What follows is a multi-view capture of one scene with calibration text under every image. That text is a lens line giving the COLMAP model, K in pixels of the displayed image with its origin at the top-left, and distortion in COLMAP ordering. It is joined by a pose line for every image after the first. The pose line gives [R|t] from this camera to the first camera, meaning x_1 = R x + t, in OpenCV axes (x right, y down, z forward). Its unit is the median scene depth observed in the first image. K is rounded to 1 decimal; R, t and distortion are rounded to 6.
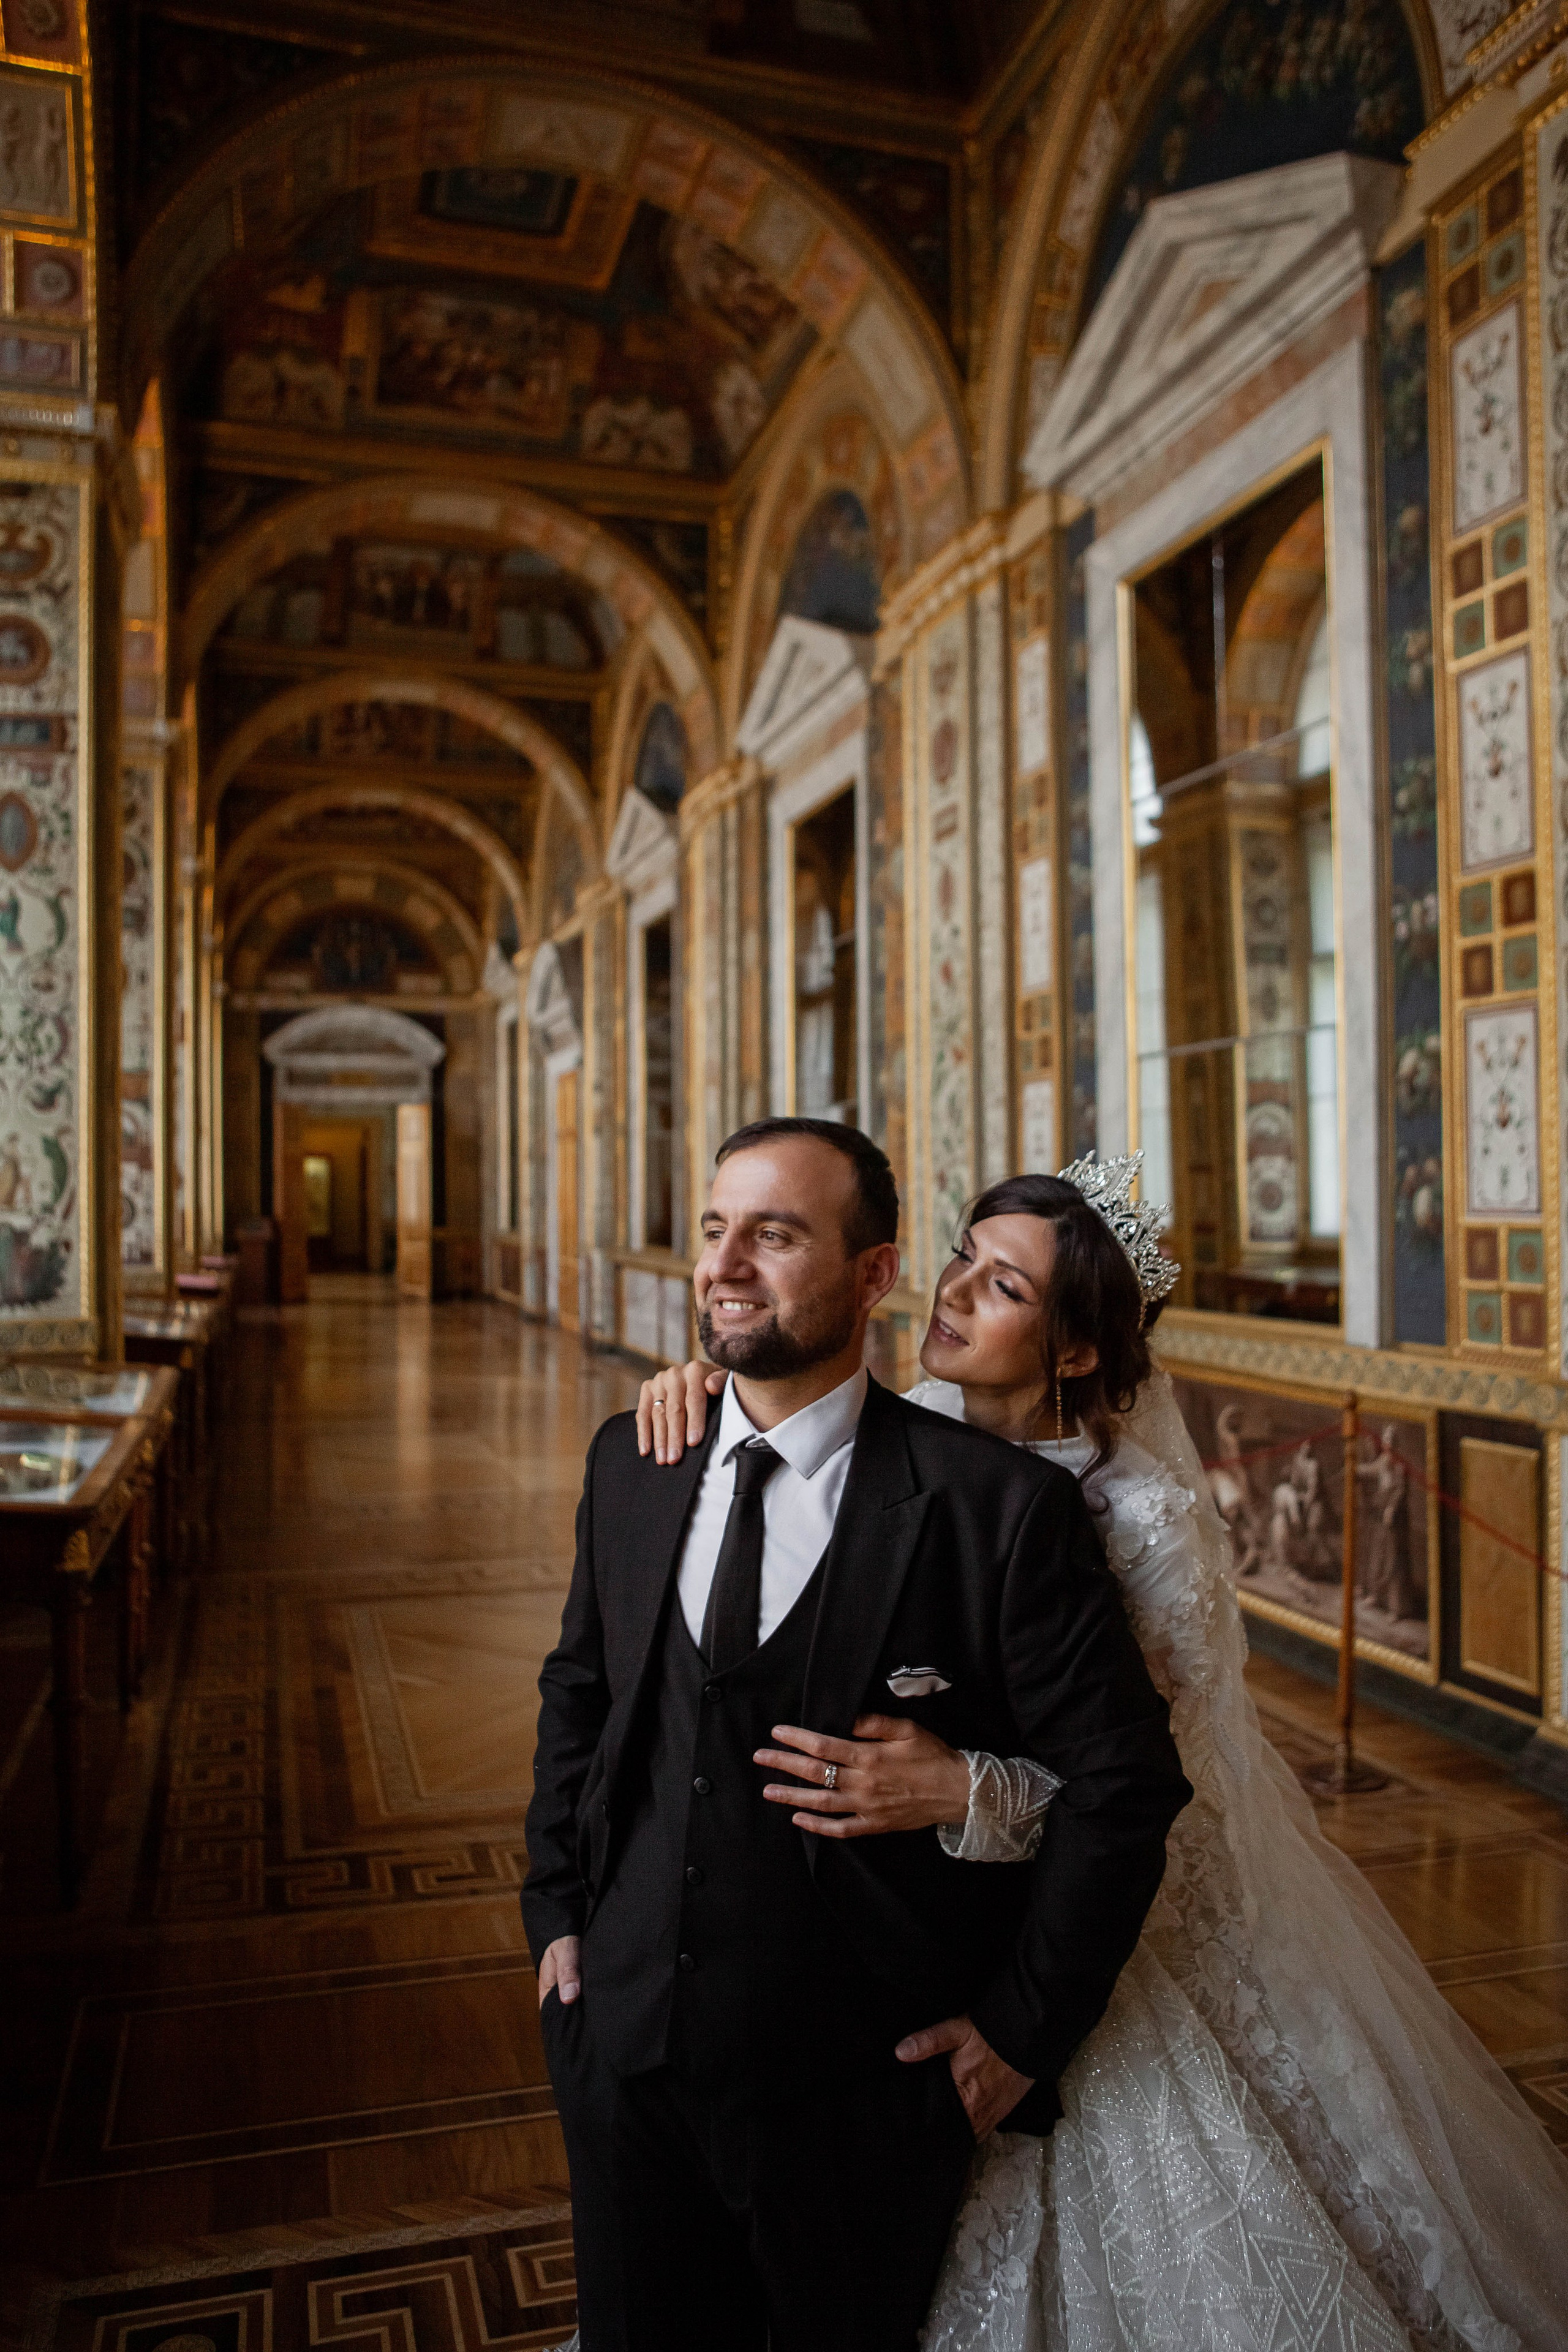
lens RADIAL K [[1718.6, 0, 773.5], [0, 1718.6, 1170.9], [0, 0, 1]] dist [-0.090456, 0.077880]
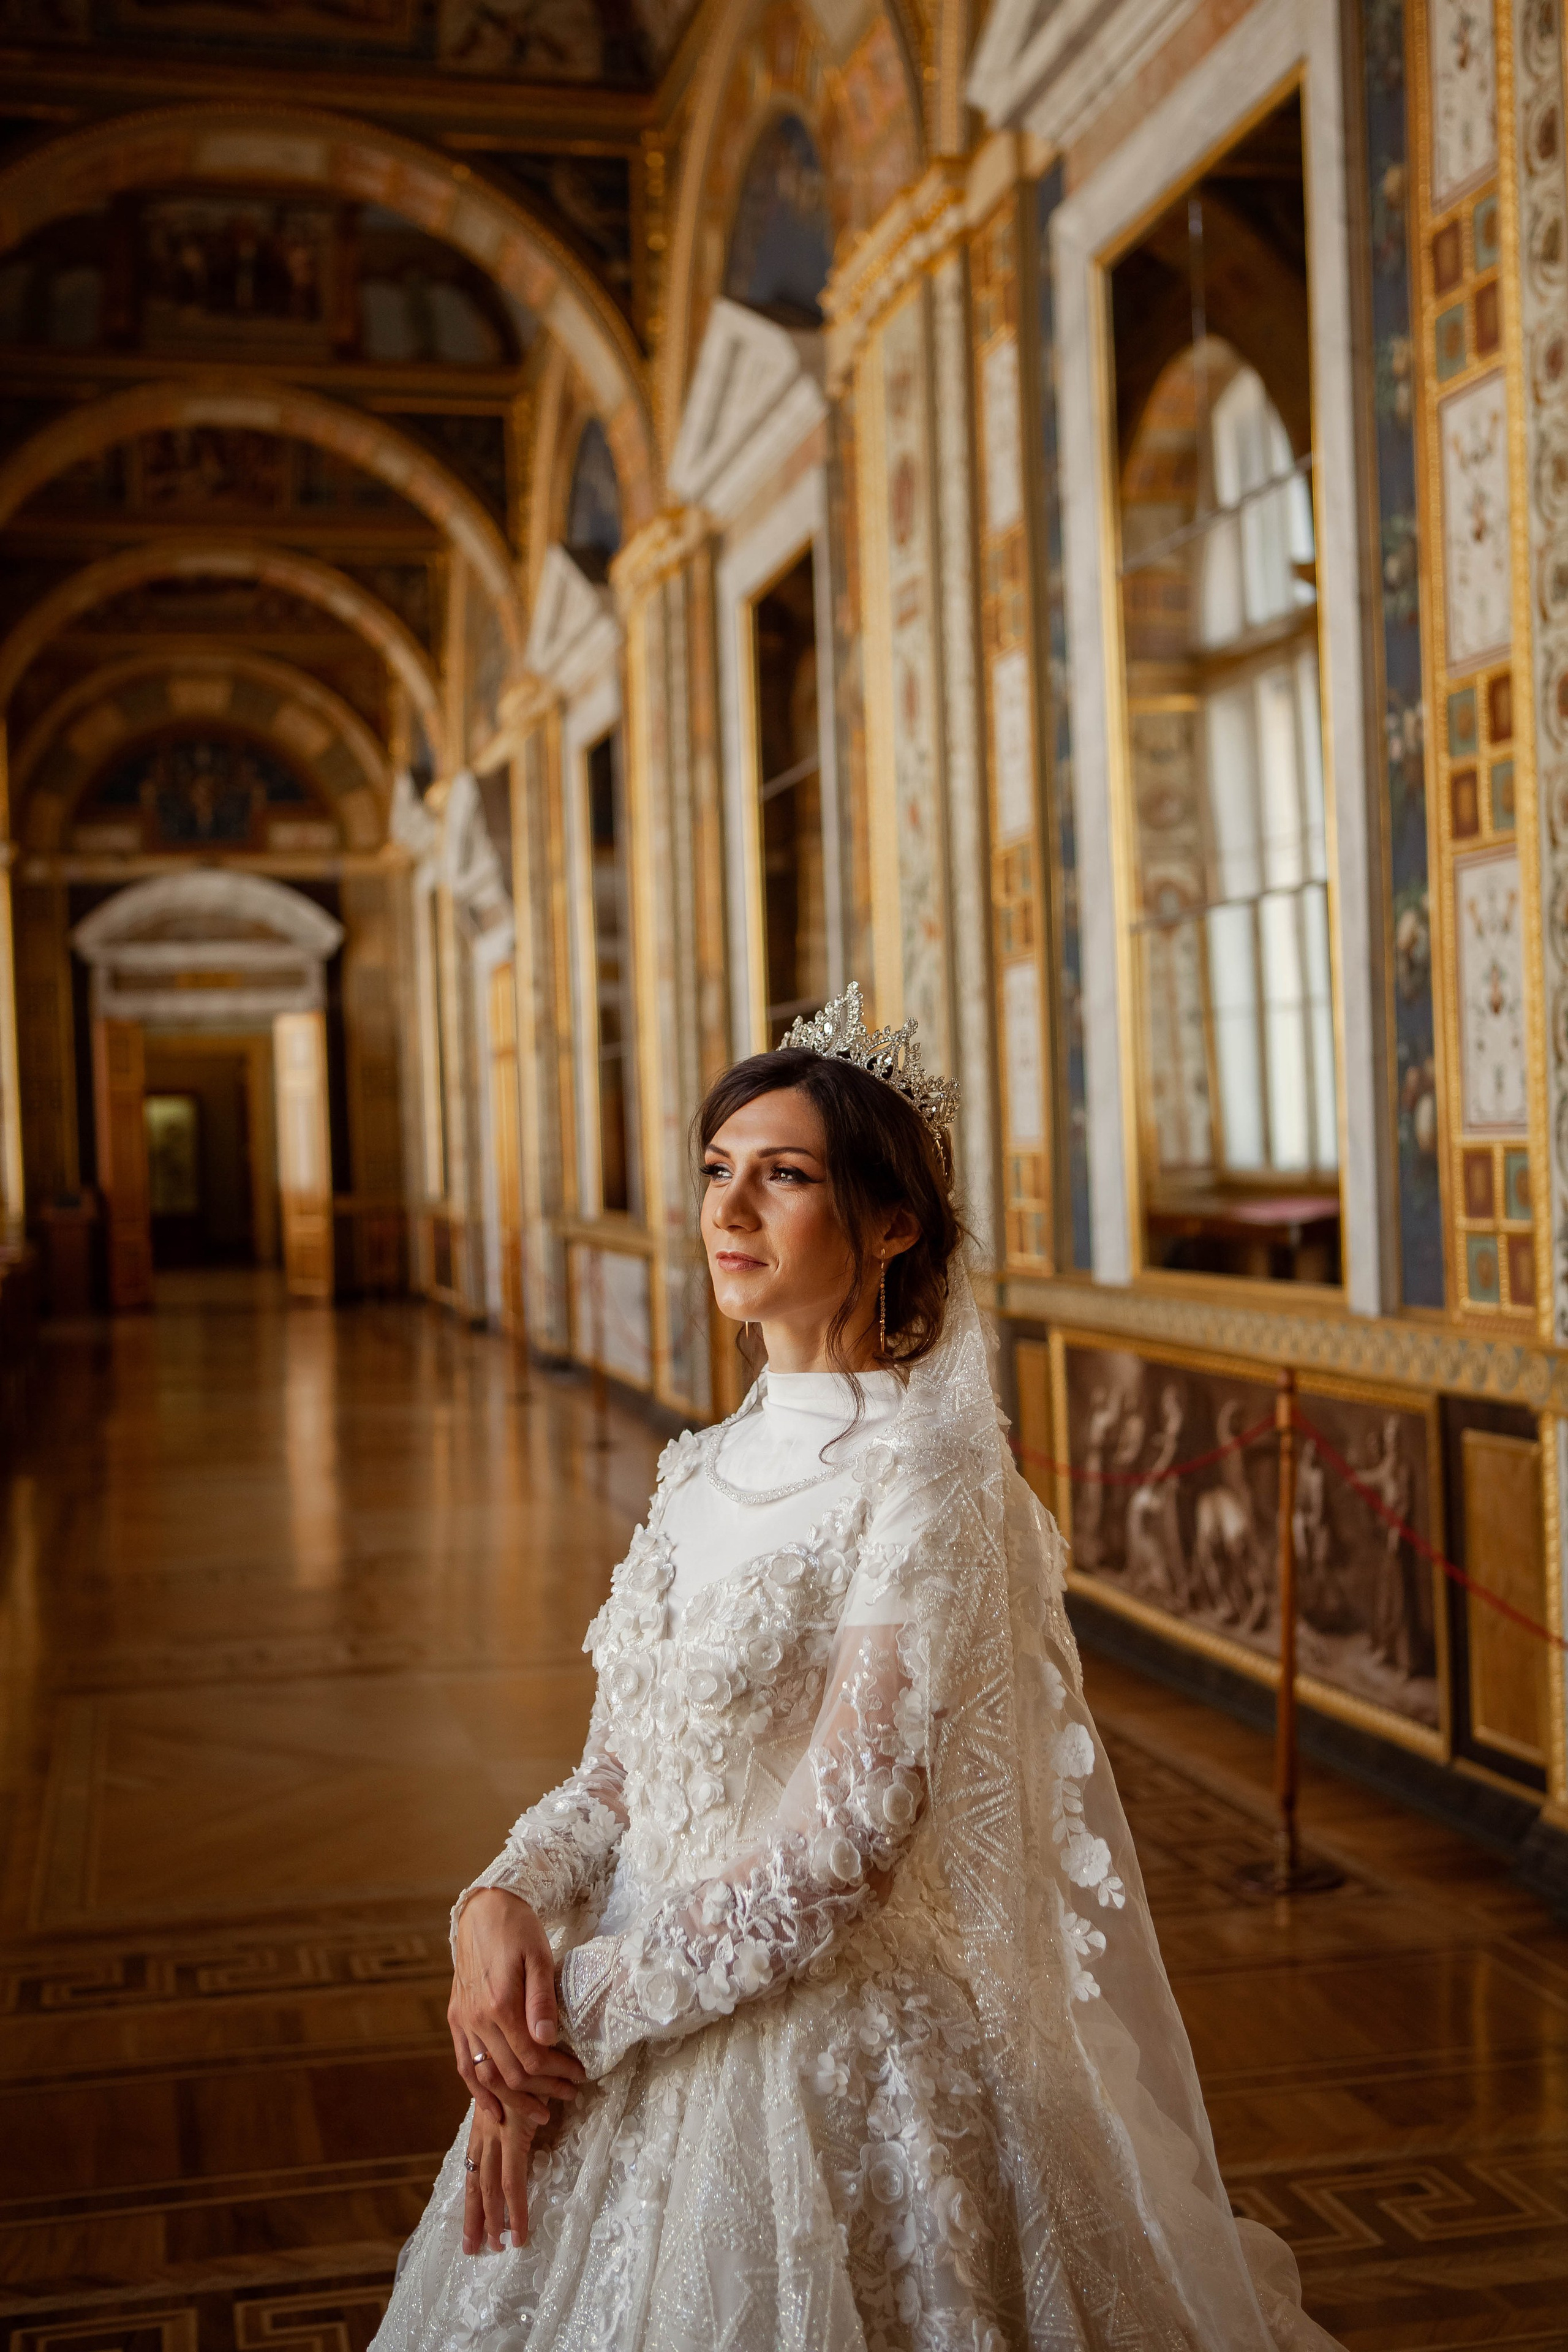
lens RADIAL K [[2631.2, 0, 751.5], [0, 2631.2, 1164.2], [0, 0, 1]] dist [-0.023191, 0.067793]
pose [[0.997861, -0.028242, -0.058952, 0.085189], [0.029707, 0.999267, 0.024128, 0.001493], [0.058227, -0.025828, 0.997969, -0.089785]]
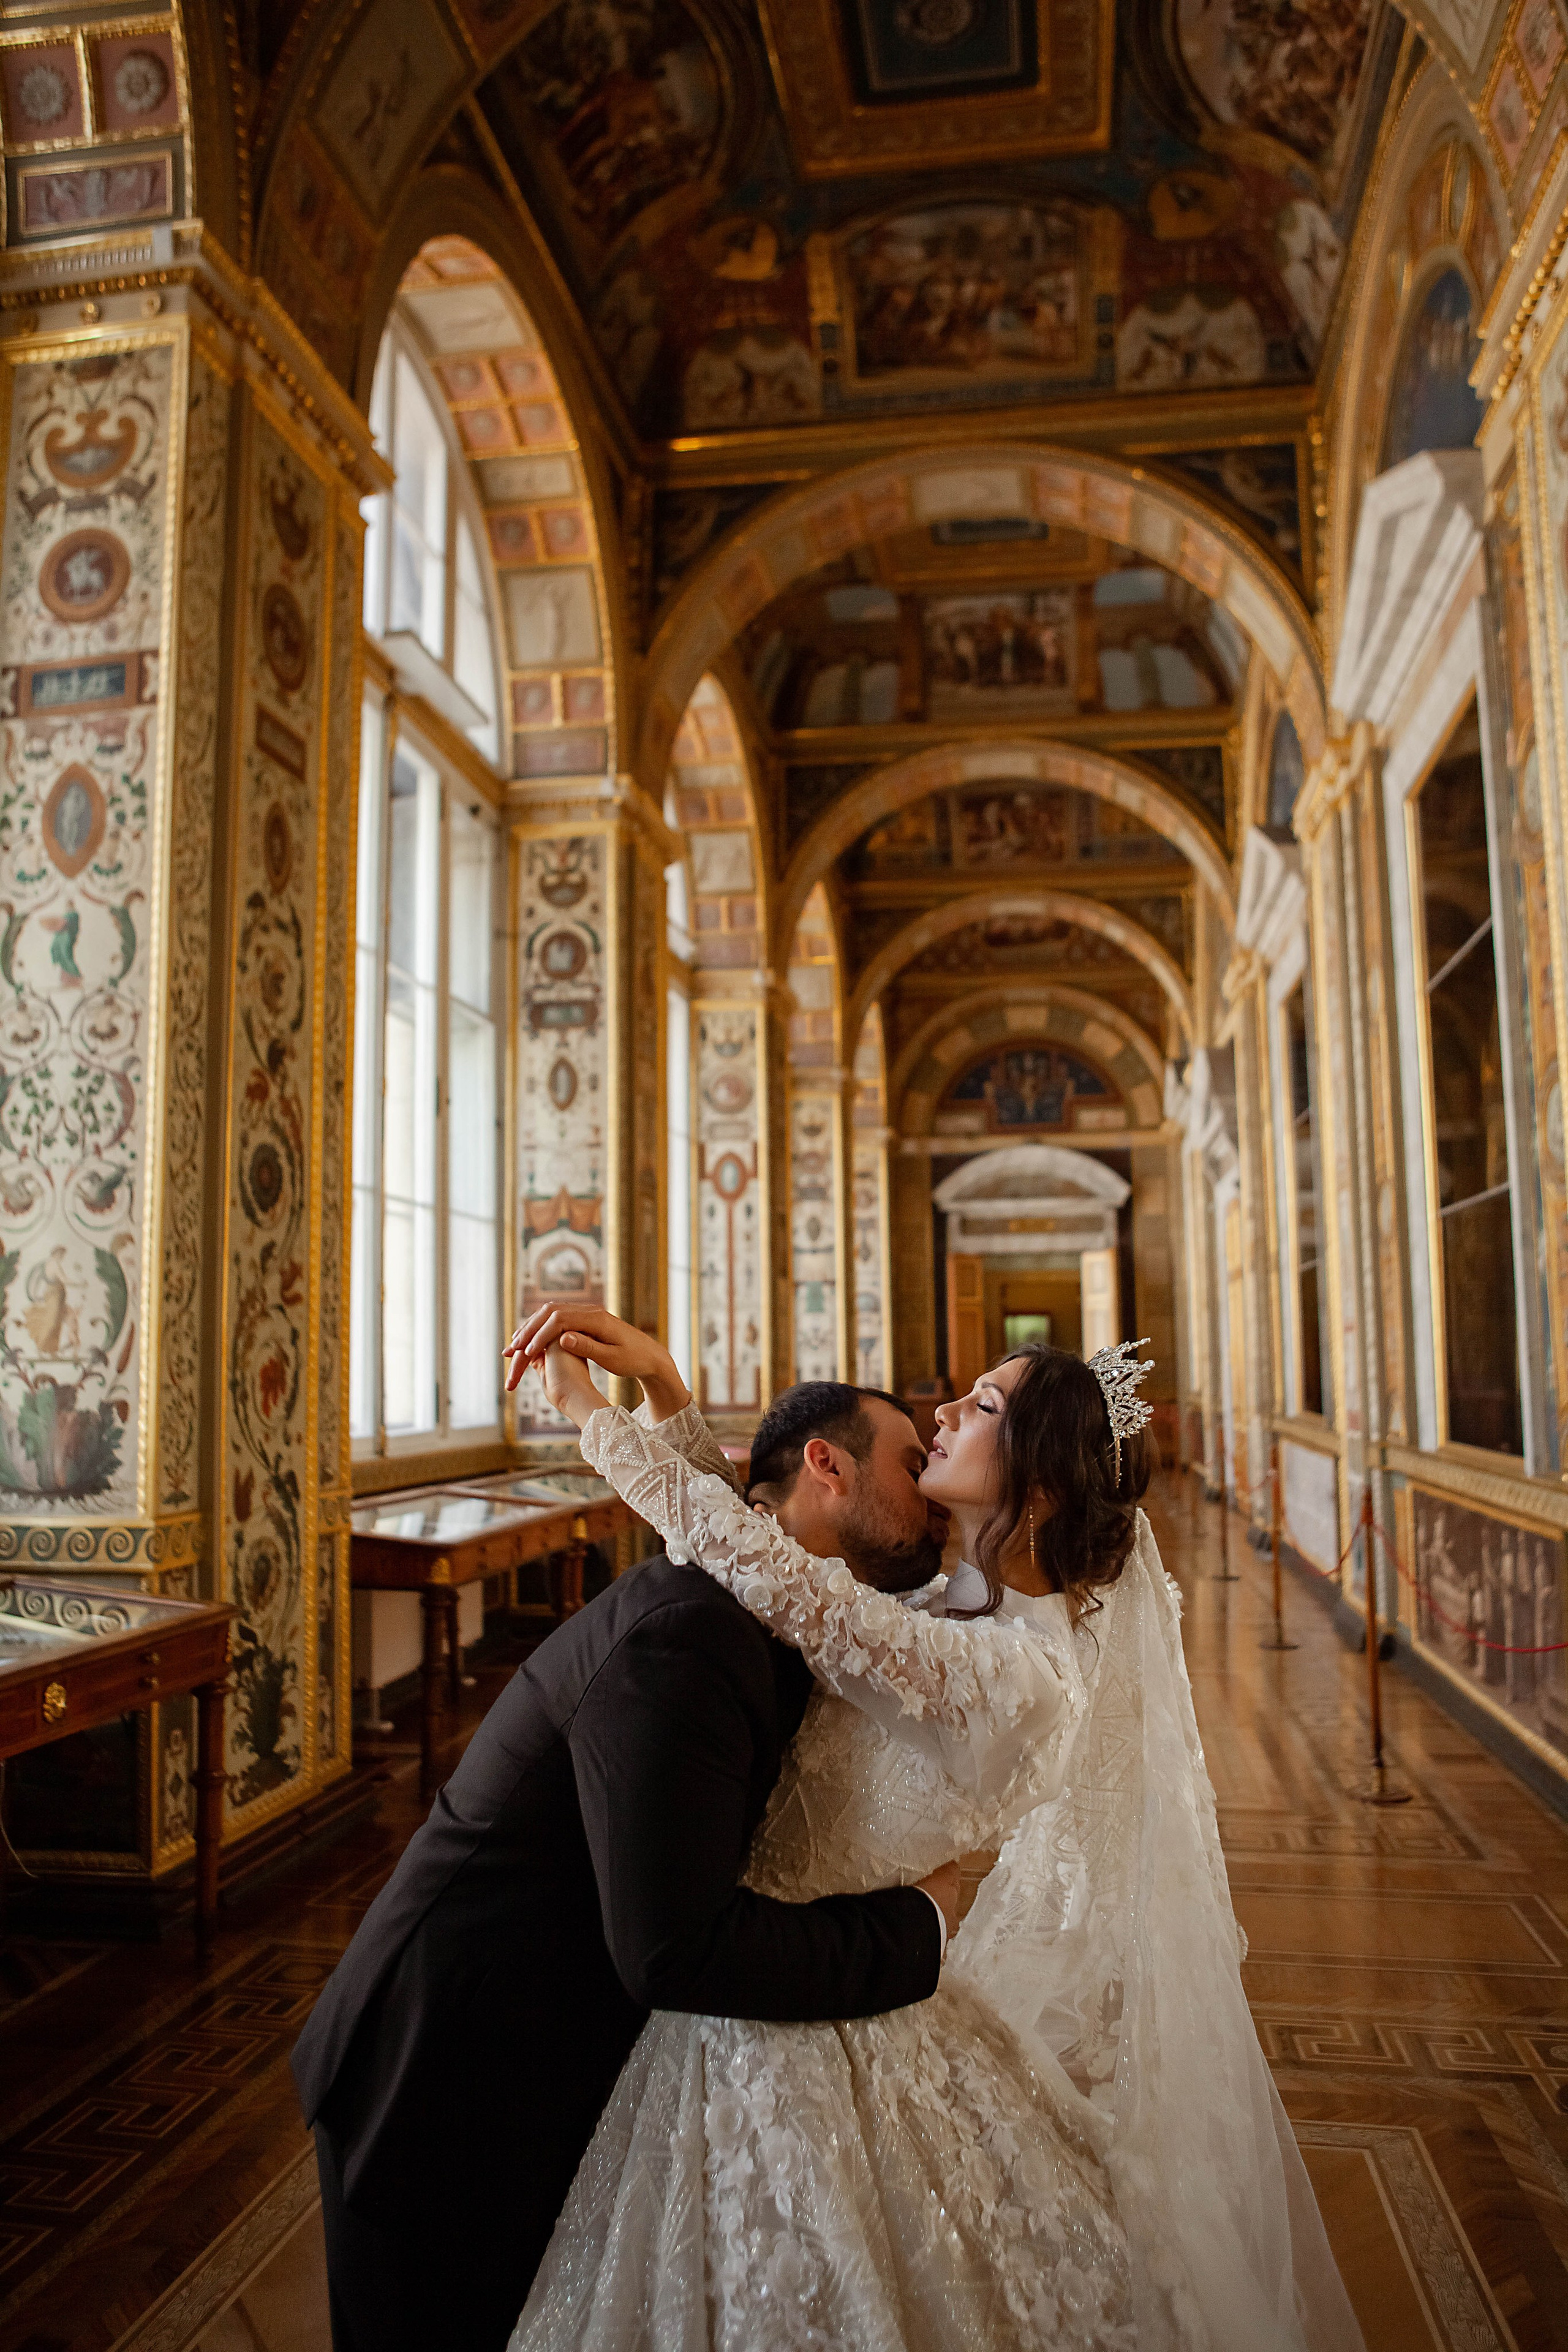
lens RADIAL K [[1700.1, 0, 778.2], [0, 1700.1, 1175.7], [0, 0, 1]] dist [-0.092149, 0.076786]
pose [[0.900144, -0.051200, -0.432573, 0.080528], [0.011303, 0.995479, -0.094305, 0.012522], [0.435446, 0.079998, 0.896653, 0.367802]]
